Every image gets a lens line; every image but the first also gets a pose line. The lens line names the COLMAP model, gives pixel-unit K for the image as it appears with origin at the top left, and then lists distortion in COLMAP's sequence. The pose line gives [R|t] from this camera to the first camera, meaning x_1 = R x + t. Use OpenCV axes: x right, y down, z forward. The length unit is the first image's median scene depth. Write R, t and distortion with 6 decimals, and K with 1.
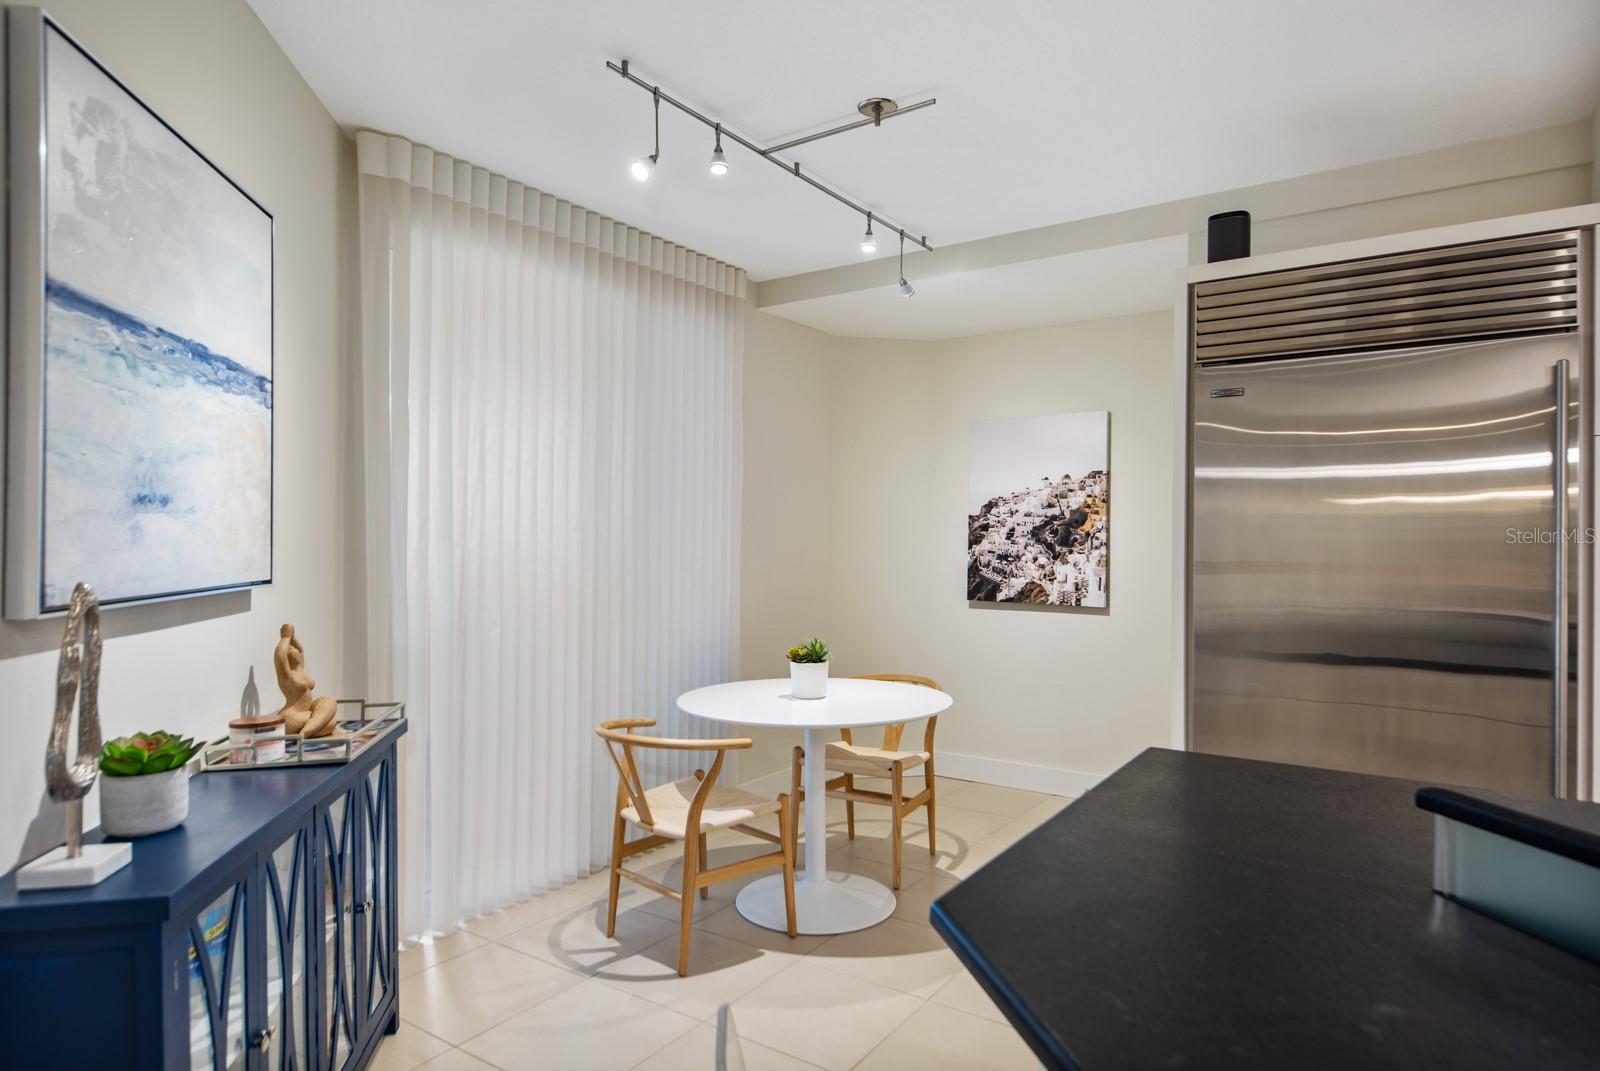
lens RADIAL K [[931.9, 0, 800.0], [0, 931.9, 535.5], [0, 0, 1]] dist [-0.019405, -0.001414]
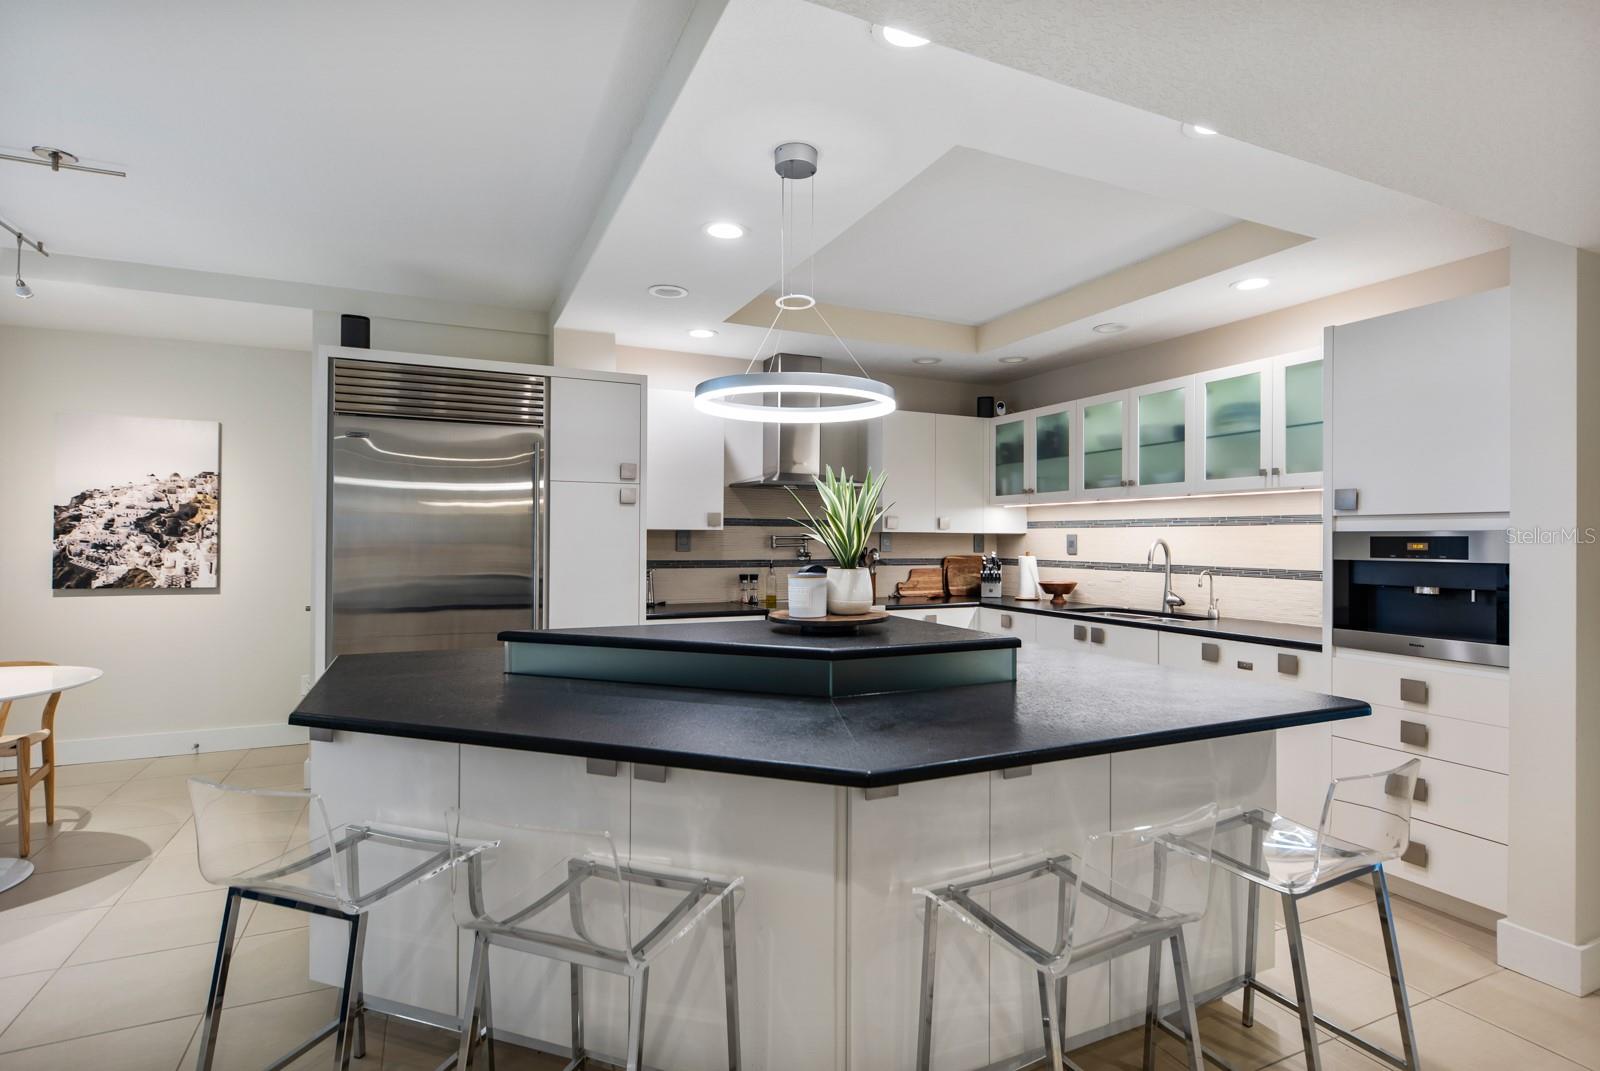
lens RADIAL K [[784.3, 0, 800.0], [0, 784.3, 535.5], [0, 0, 1]] dist [0.003163, 0.000364]
pose [[0.519963, -0.000207, 0.854189, -0.137804], [-0.009436, 0.999938, 0.005986, -0.001957], [-0.854136, -0.011172, 0.519929, -0.153790]]
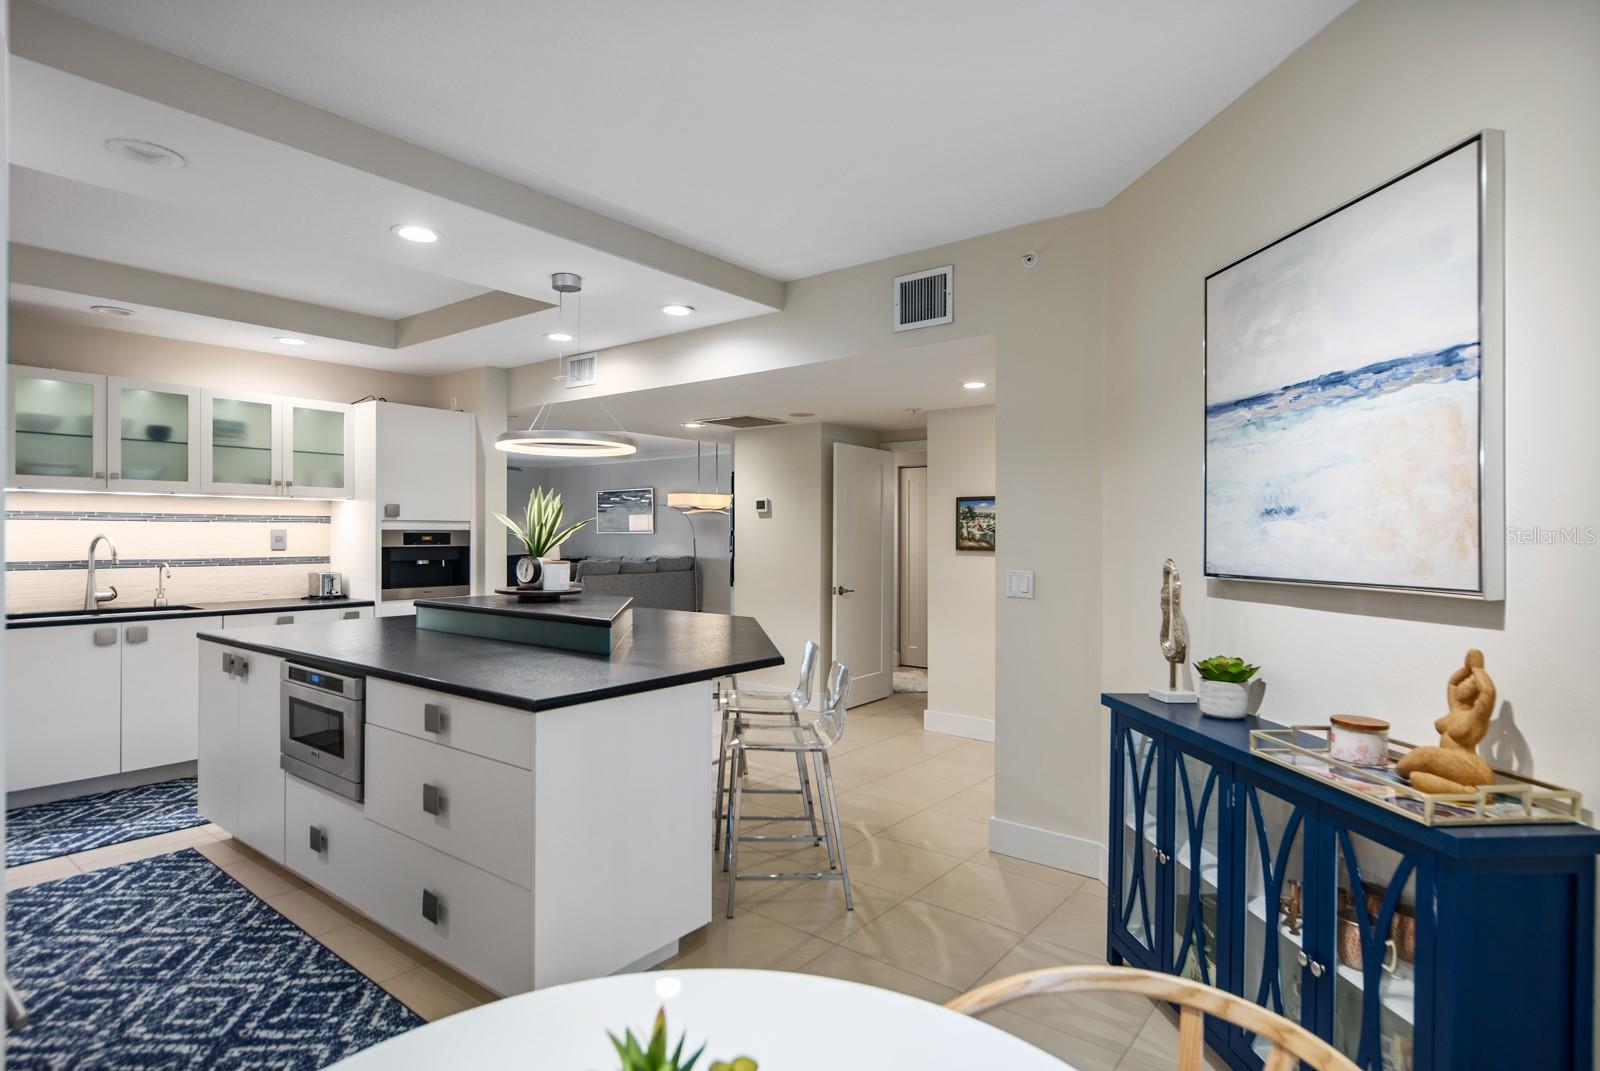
lens RADIAL K [[823.6, 0, 800.0], [0, 823.6, 535.5], [0, 0, 1]] dist [-0.000568, -0.000074]
pose [[-0.998713, -0.009025, 0.049911, -0.007427], [-0.009455, 0.999920, -0.008372, 0.004195], [-0.049832, -0.008833, -0.998719, 0.594085]]
